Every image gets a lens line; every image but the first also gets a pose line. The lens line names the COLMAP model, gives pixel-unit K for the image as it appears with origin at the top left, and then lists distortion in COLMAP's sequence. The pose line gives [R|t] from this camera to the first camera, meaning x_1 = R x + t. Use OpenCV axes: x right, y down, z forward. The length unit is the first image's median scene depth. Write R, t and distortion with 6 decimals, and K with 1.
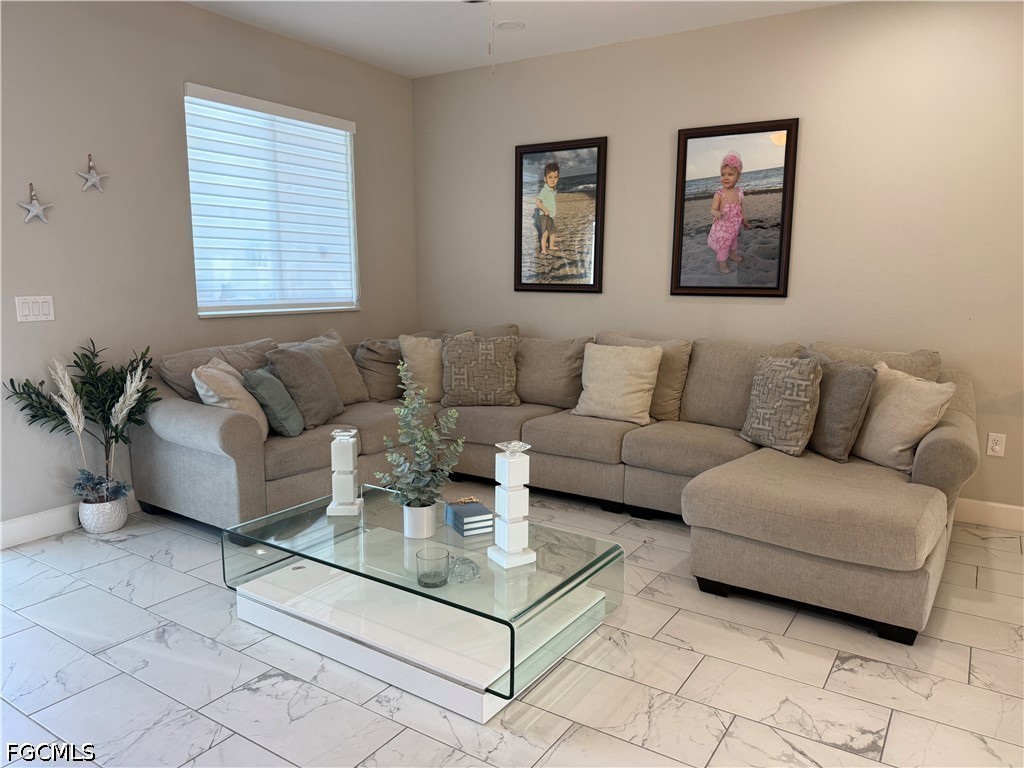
lens RADIAL K [[718.6, 0, 513.0], [0, 718.6, 395.3], [0, 0, 1]] dist [0.133343, -0.267179]
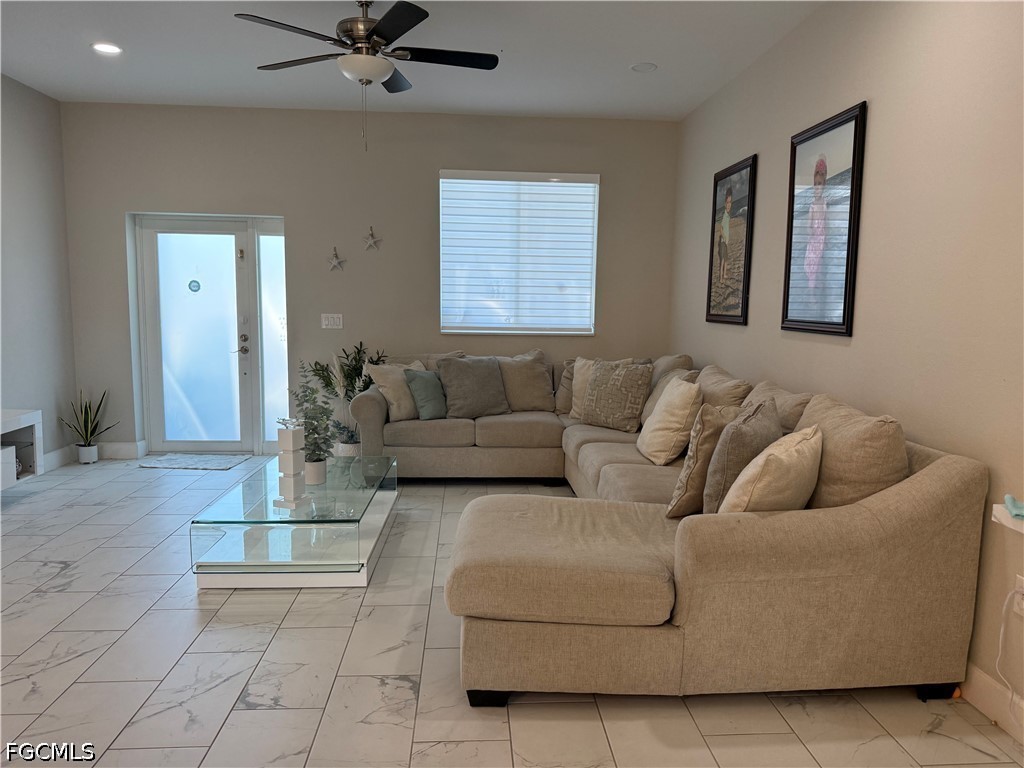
lens RADIAL K [[720.9, 0, 514.0], [0, 720.9, 385.1], [0, 0, 1]] dist [0.129979, -0.251510]
pose [[0.592400, 0.095175, -0.800003, 0.741659], [-0.142927, 0.989662, 0.011902, -0.042000], [0.792865, 0.107291, 0.599878, 0.263044]]
